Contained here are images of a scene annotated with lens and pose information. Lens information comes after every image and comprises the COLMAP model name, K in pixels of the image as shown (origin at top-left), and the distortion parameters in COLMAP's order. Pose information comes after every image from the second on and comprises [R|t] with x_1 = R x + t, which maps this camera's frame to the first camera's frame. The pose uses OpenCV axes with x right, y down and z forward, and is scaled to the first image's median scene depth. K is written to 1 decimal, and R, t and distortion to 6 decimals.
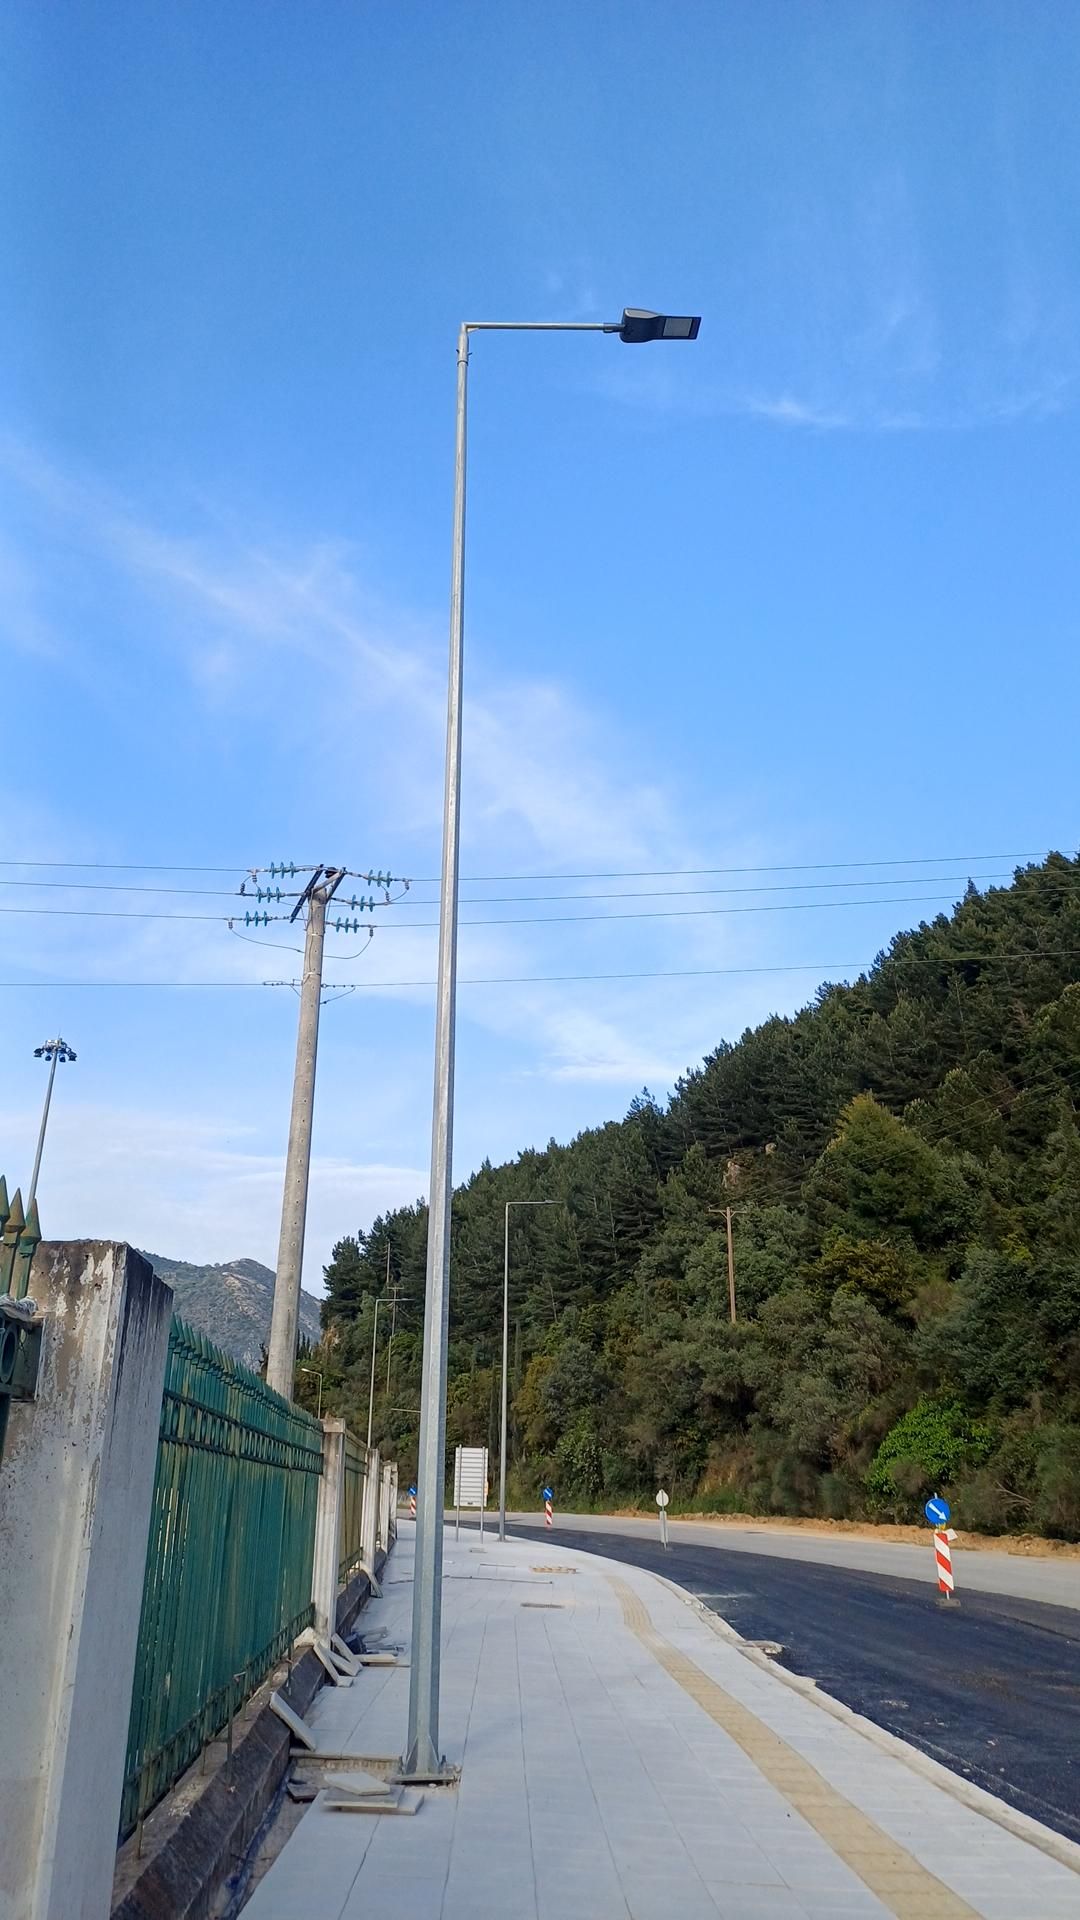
lens RADIAL K [[1372.3, 0, 540.0], [0, 1372.3, 960.0], [0, 0, 1]] dist [0.083473, -0.001583]
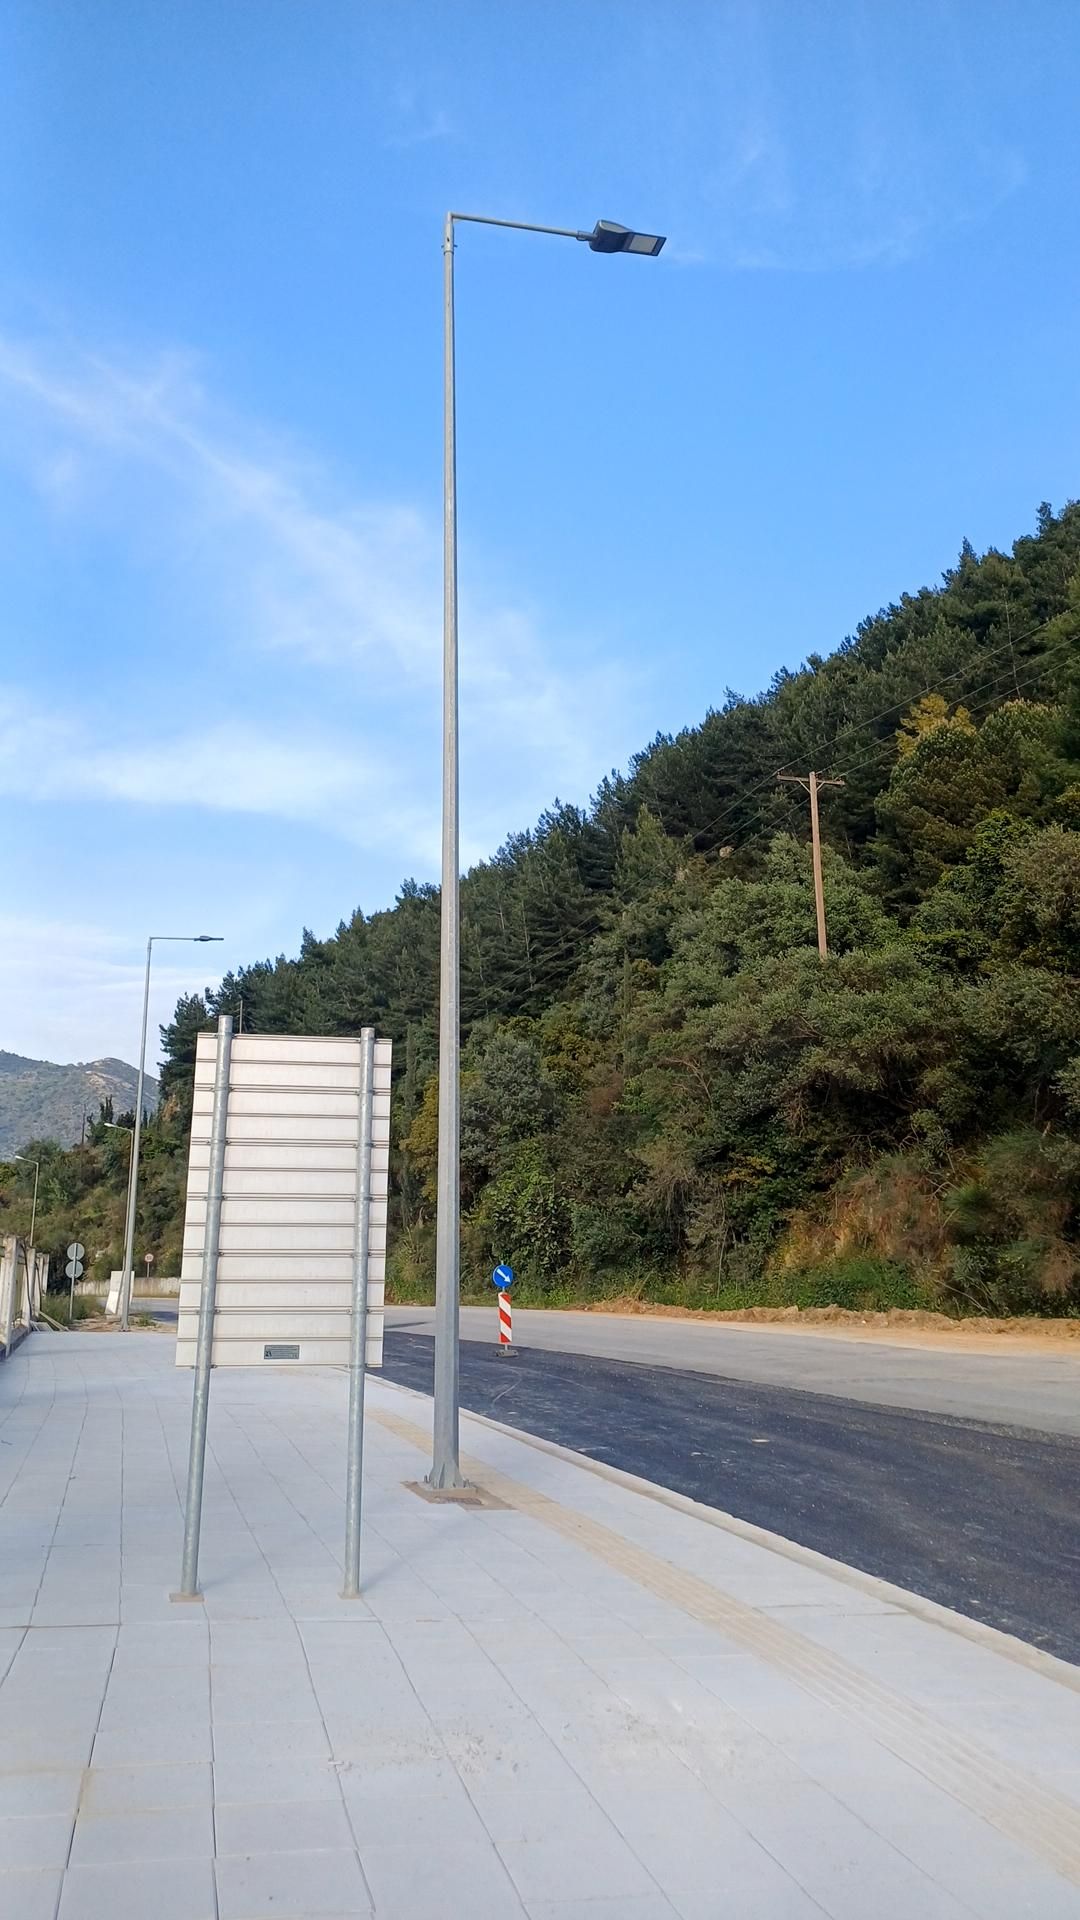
lens RADIAL K [[1372.3, 0, 540.0], [0, 1372.3, 960.0], [0, 0, 1]] dist [0.083473, -0.001583]
pose [[0.995509, 0.008663, 0.094266, -0.011506], [-0.021812, 0.990001, 0.139367, 0.099817], [-0.092116, -0.140797, 0.985744, 0.258577]]
